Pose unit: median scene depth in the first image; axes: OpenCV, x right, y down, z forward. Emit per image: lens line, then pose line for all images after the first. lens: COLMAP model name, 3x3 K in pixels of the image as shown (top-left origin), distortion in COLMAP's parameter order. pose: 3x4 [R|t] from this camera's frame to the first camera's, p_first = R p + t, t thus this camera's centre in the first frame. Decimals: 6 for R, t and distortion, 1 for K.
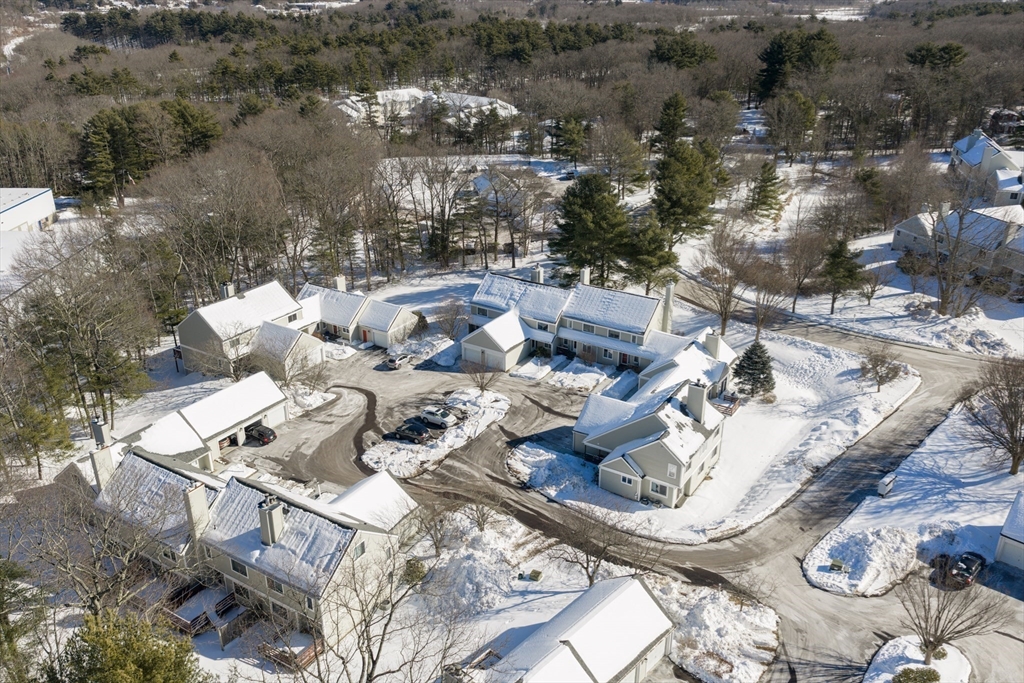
lens RADIAL K [[854.9, 0, 507.3], [0, 854.9, 342.2], [0, 0, 1]] dist [0.008008, -0.003713]
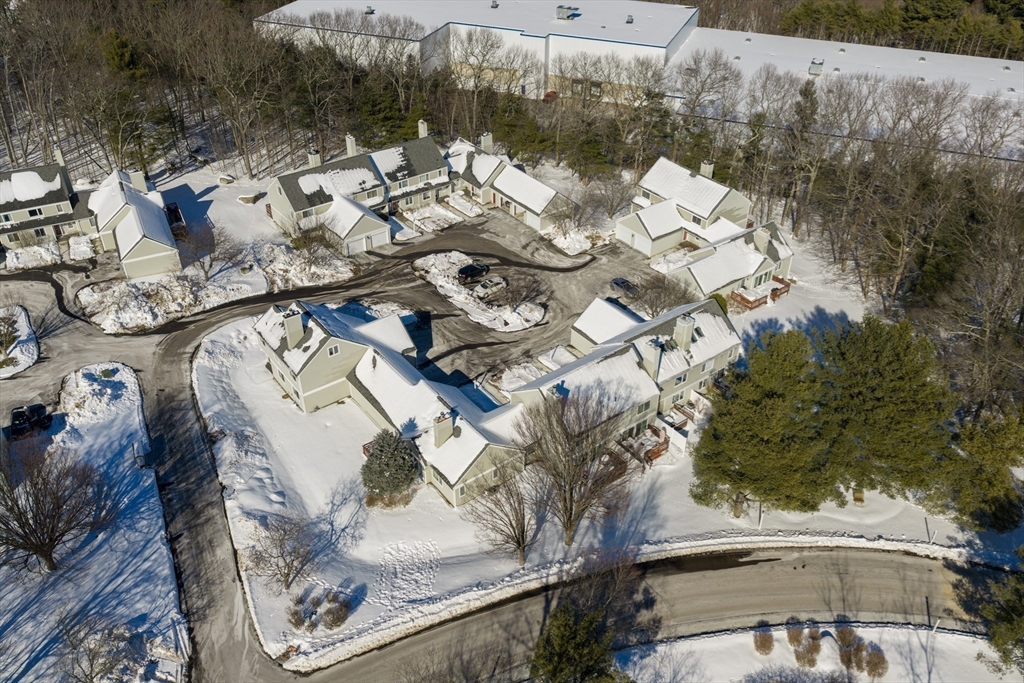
lens RADIAL K [[854.9, 0, 510.5], [0, 854.9, 342.1], [0, 0, 1]] dist [0.008008, -0.003713]
pose [[-0.353885, 0.545070, -0.760042, 0.720707], [-0.385223, 0.655554, 0.649501, -0.542250], [0.852273, 0.522635, -0.022017, 0.973886]]
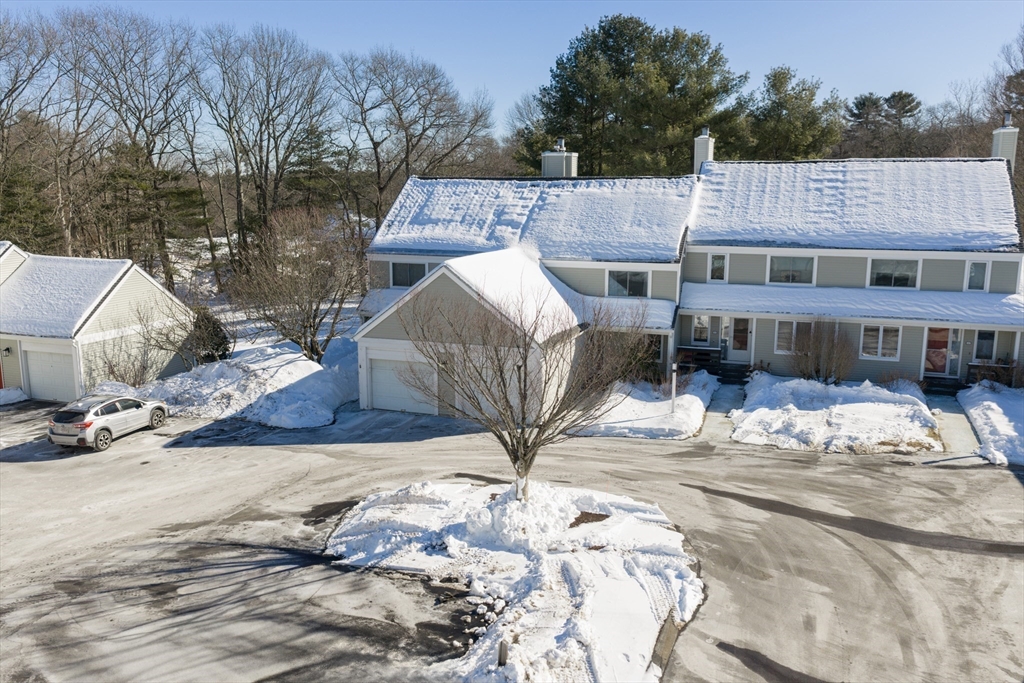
lens RADIAL K [[854.9, 0, 510.9], [0, 854.9, 343.7], [0, 0, 1]] dist [0.008008, -0.003713]
pose [[0.974389, -0.040523, 0.221189, -0.068287], [0.090661, 0.970936, -0.221503, 0.067527], [-0.205785, 0.235883, 0.949743, 0.758462]]
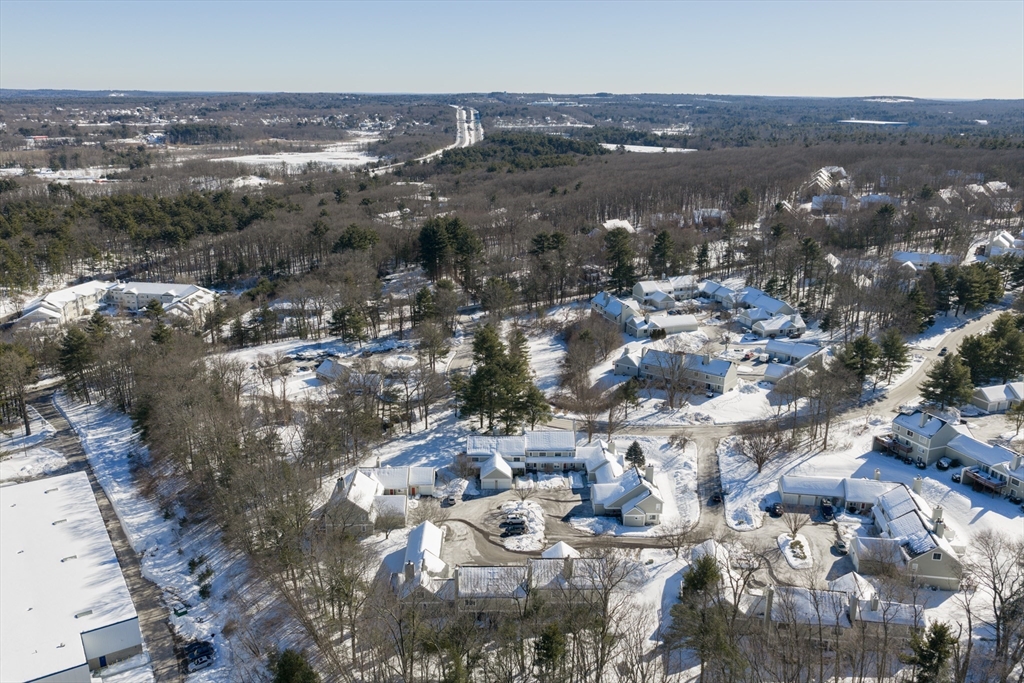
lens RADIAL K [[854.9, 0, 511.9], [0, 854.9, 341.3], [0, 0, 1]] dist [0.008008, -0.003713]
pose [[0.829340, -0.152958, 0.537400, -0.910875], [0.218179, 0.974096, -0.059450, -0.158801], [-0.514386, 0.166553, 0.841230, -0.536255]]
